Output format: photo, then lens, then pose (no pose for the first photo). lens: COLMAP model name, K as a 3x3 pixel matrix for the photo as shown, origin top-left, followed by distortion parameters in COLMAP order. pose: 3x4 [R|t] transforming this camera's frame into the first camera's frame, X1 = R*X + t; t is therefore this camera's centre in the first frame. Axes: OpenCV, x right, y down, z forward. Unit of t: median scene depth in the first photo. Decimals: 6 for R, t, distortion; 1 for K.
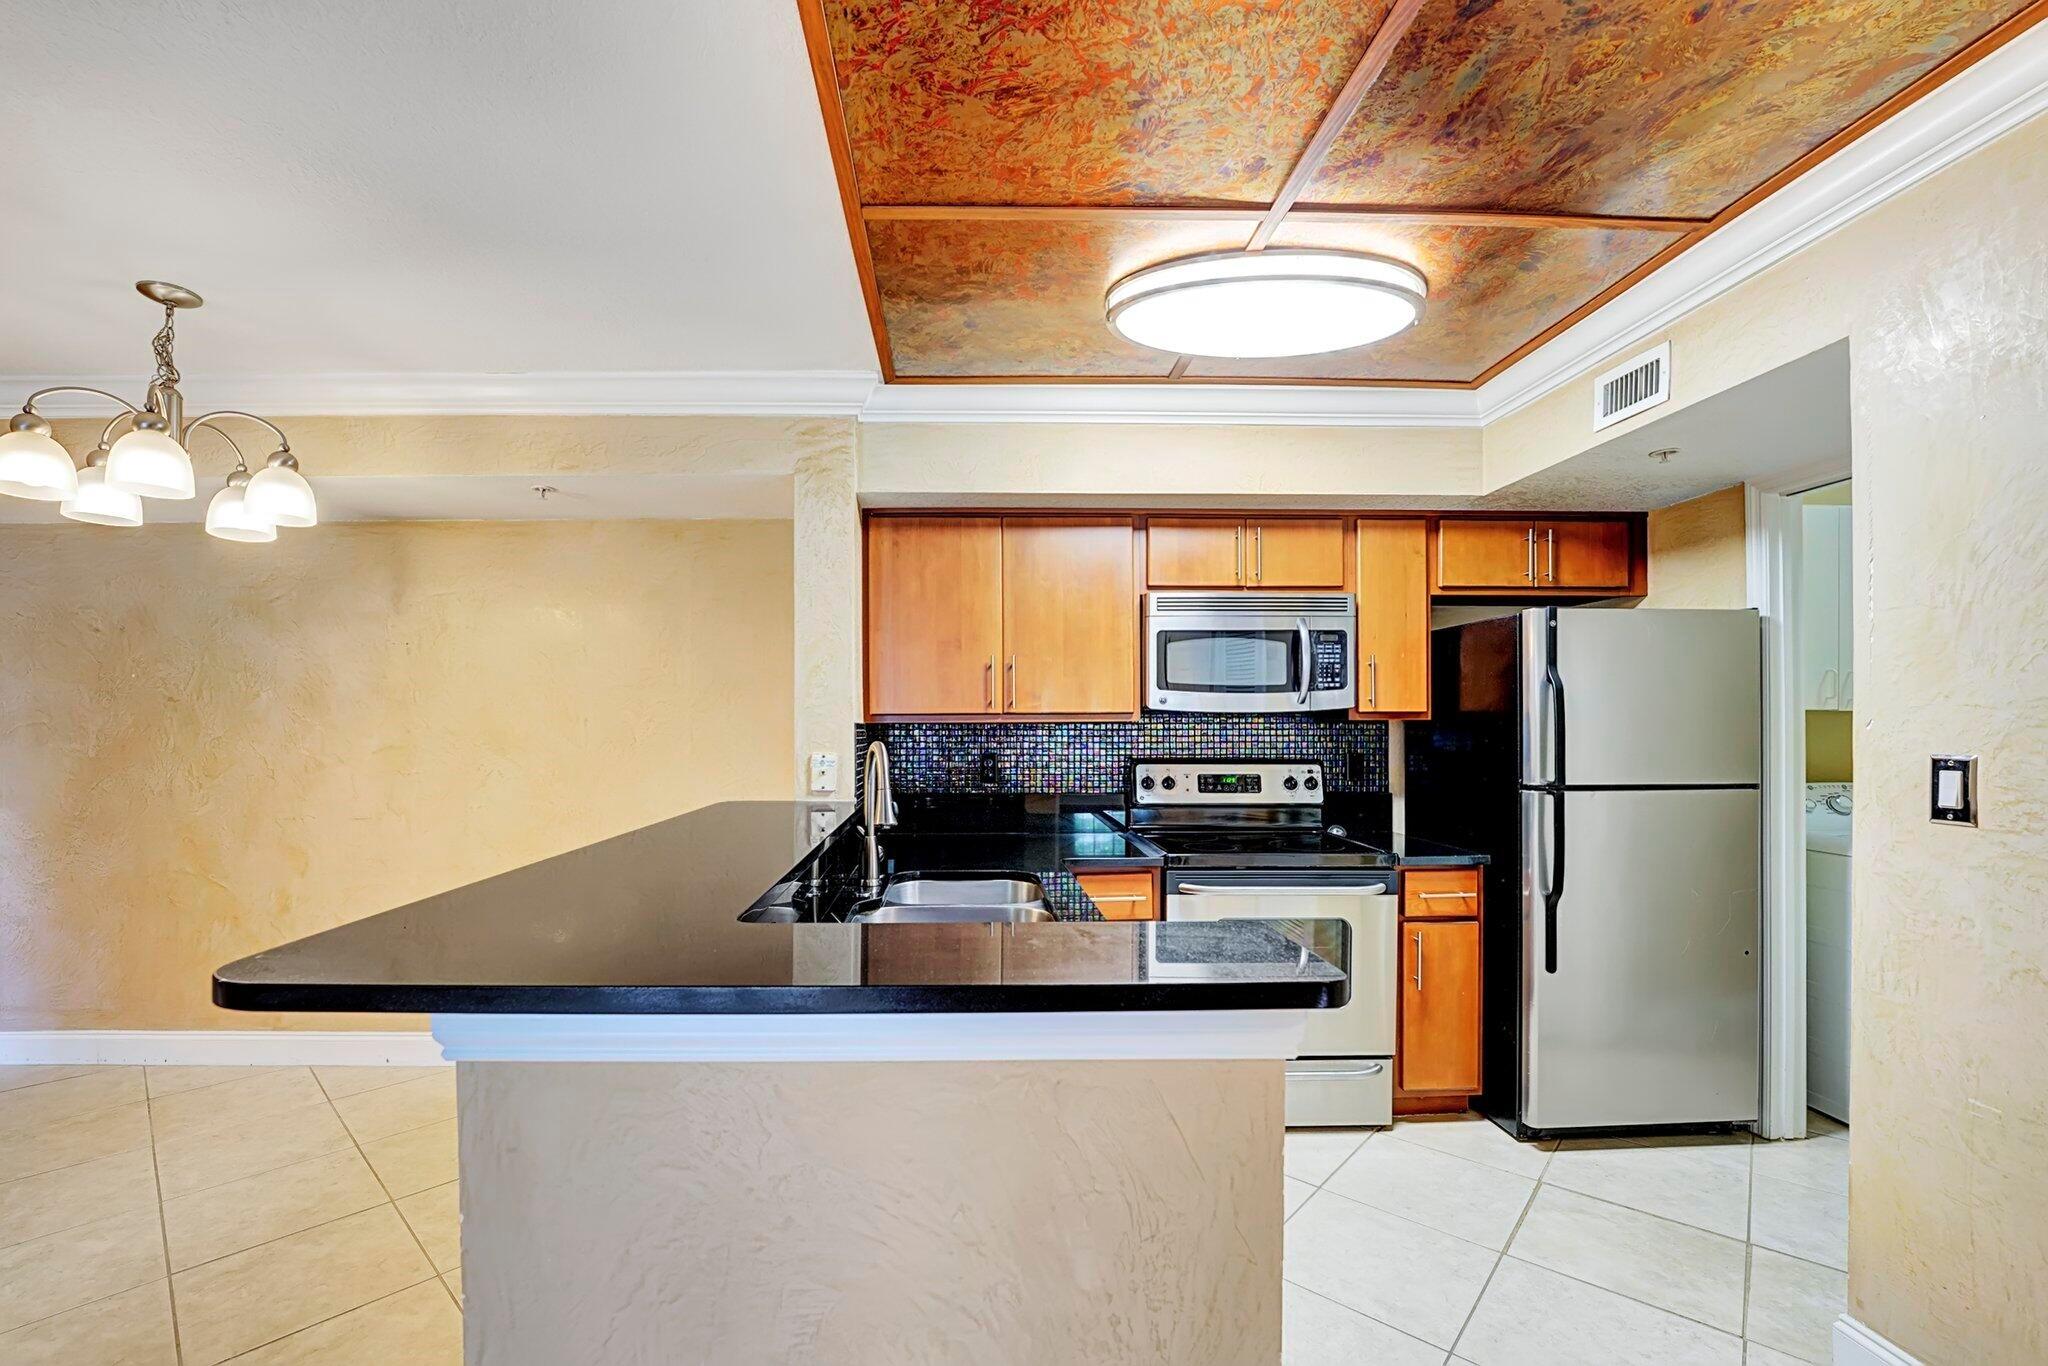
lens RADIAL K [[816.2, 0, 1018.7], [0, 816.2, 696.9], [0, 0, 1]] dist [-0.010584, -0.000092]
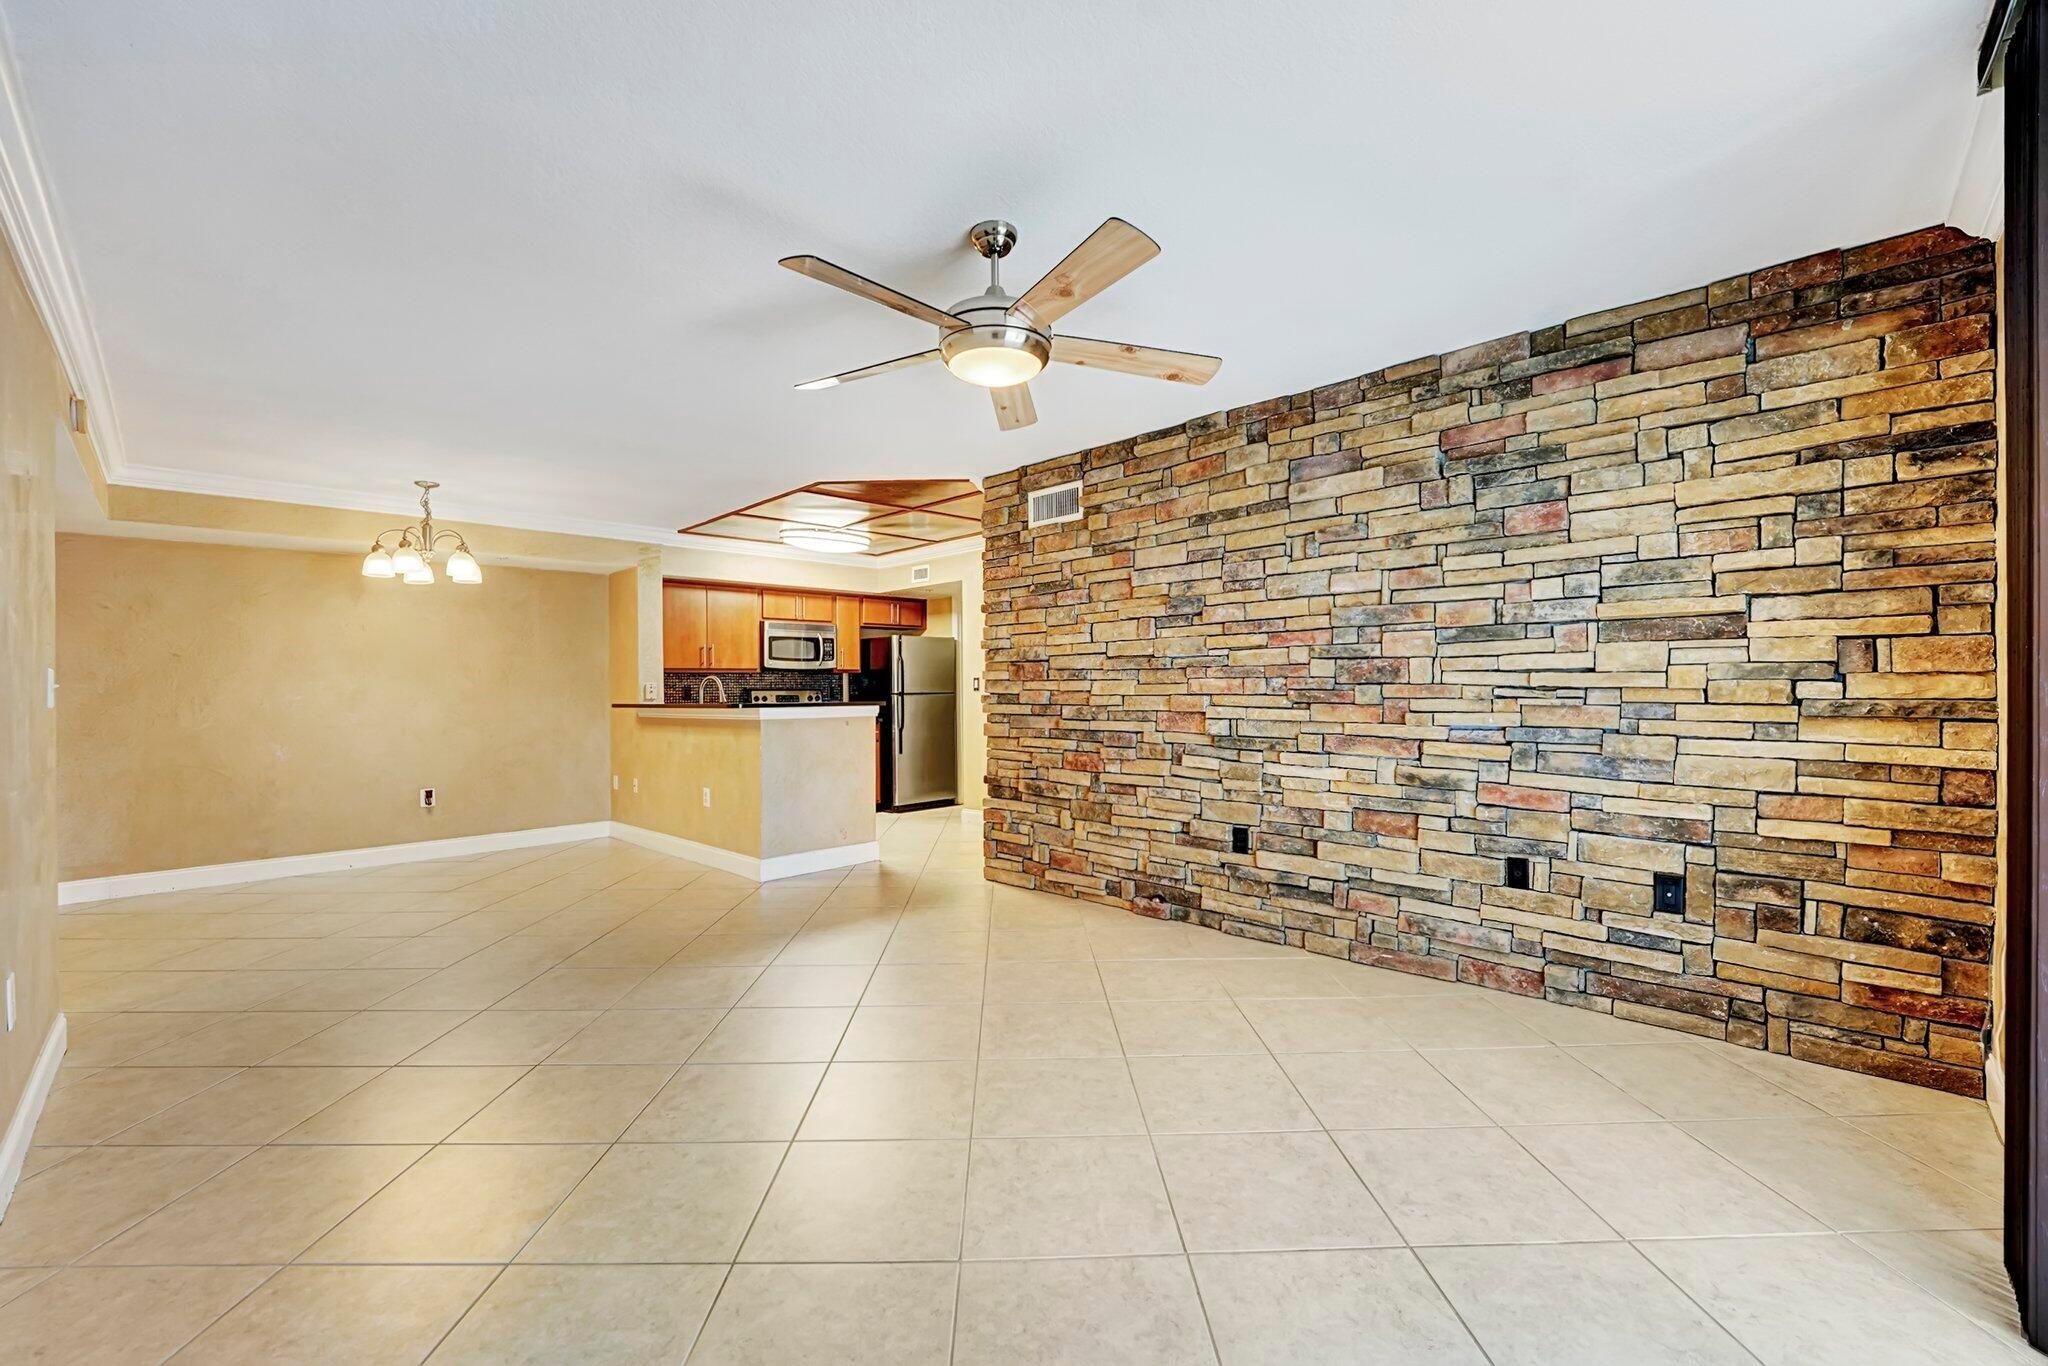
lens RADIAL K [[816.2, 0, 1026.7], [0, 816.2, 684.0], [0, 0, 1]] dist [-0.010584, -0.000092]
pose [[0.722266, -0.003000, 0.691609, -0.984745], [0.004899, 0.999988, -0.000778, 0.072400], [-0.691598, 0.003950, 0.722272, -1.354370]]
